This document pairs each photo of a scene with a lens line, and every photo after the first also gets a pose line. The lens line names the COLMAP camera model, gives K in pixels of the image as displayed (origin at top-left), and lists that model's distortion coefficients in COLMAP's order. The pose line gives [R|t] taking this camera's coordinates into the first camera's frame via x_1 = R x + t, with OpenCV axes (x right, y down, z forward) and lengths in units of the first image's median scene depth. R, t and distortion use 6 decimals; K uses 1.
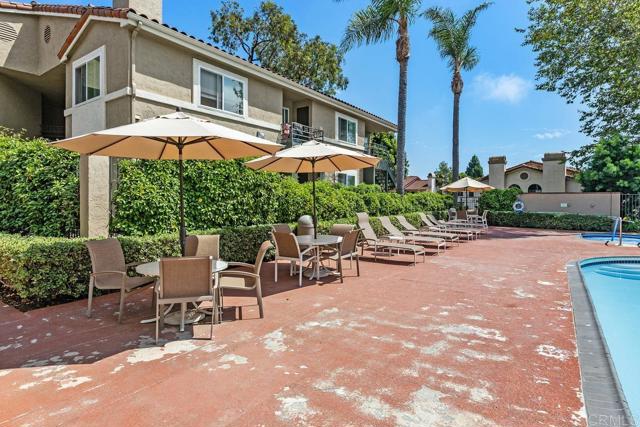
lens RADIAL K [[346.4, 0, 320.8], [0, 346.4, 195.3], [0, 0, 1]] dist [-0.000024, -0.000093]
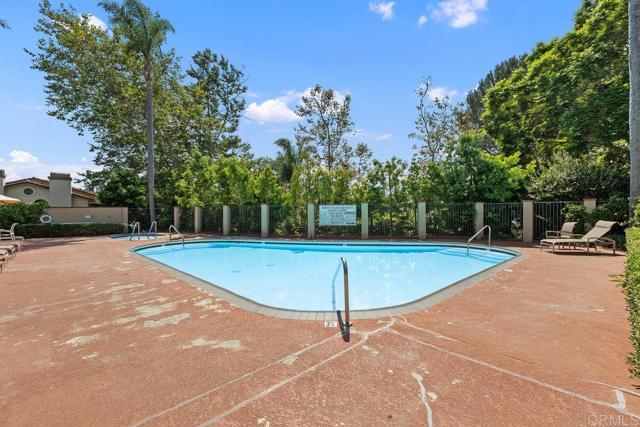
lens RADIAL K [[291.2, 0, 320.0], [0, 291.2, 213.5], [0, 0, 1]] dist [0.001716, 0.000102]
pose [[0.191249, -0.014452, 0.981435, -0.202041], [0.005937, 0.999890, 0.013567, 0.006839], [-0.981524, 0.003233, 0.191314, -0.052230]]
